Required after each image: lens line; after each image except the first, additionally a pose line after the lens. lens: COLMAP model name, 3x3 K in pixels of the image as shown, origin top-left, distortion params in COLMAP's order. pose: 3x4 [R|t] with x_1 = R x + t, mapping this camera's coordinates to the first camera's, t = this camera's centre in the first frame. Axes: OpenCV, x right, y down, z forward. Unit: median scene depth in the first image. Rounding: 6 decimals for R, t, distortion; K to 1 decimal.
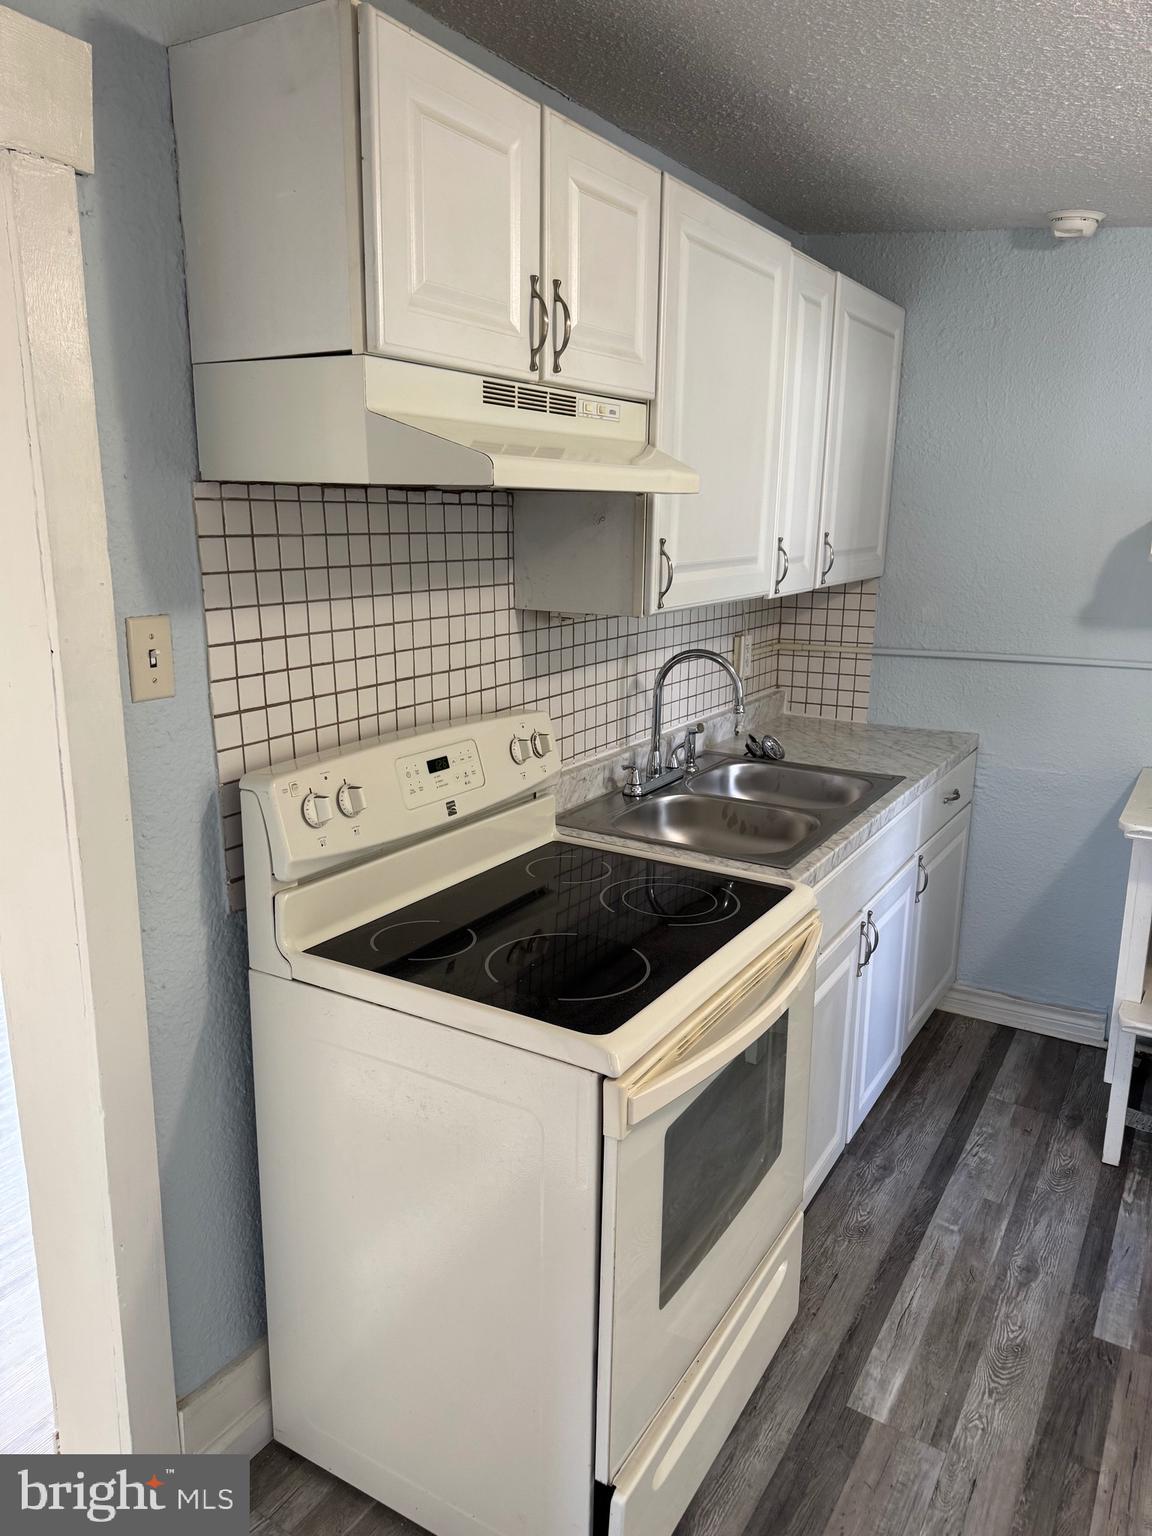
lens RADIAL K [[1101.9, 0, 576.8], [0, 1101.9, 774.0], [0, 0, 1]] dist [0.012109, -0.006911]
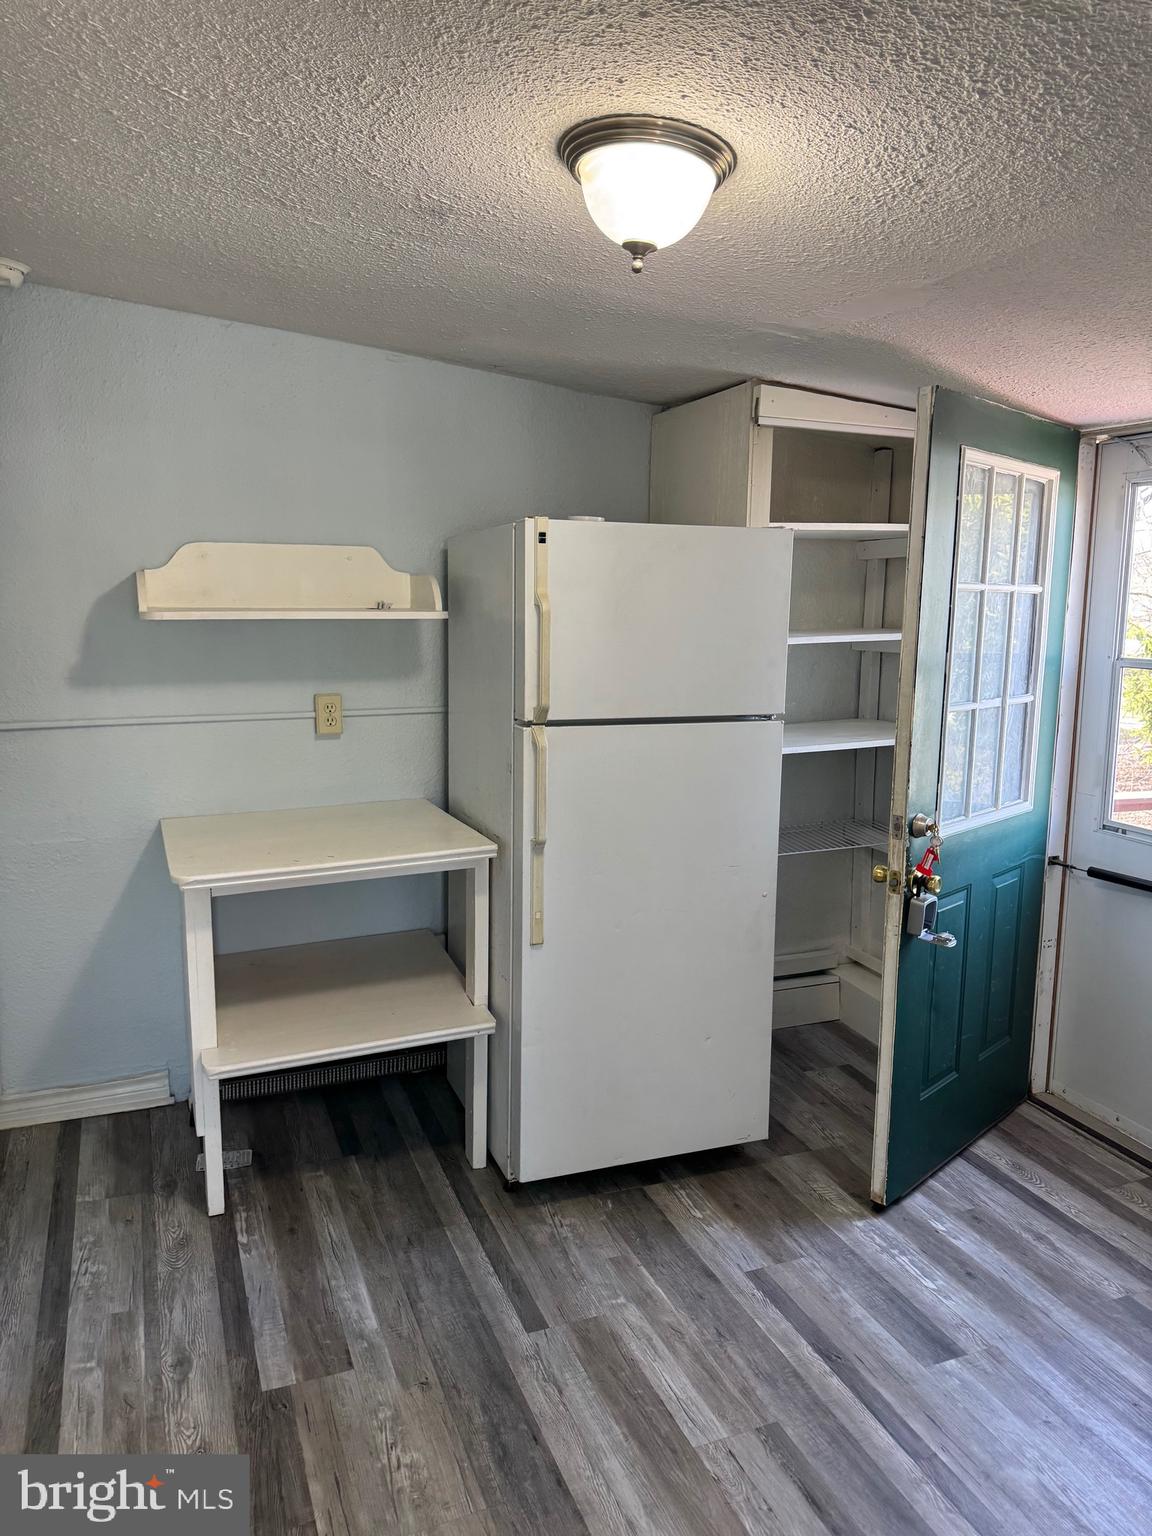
lens RADIAL K [[1101.9, 0, 575.4], [0, 1101.9, 762.3], [0, 0, 1]] dist [0.012109, -0.006911]
pose [[0.602678, -0.127351, 0.787757, -0.059935], [0.178195, 0.983733, 0.022703, -0.014955], [-0.777834, 0.126692, 0.615568, 0.084864]]
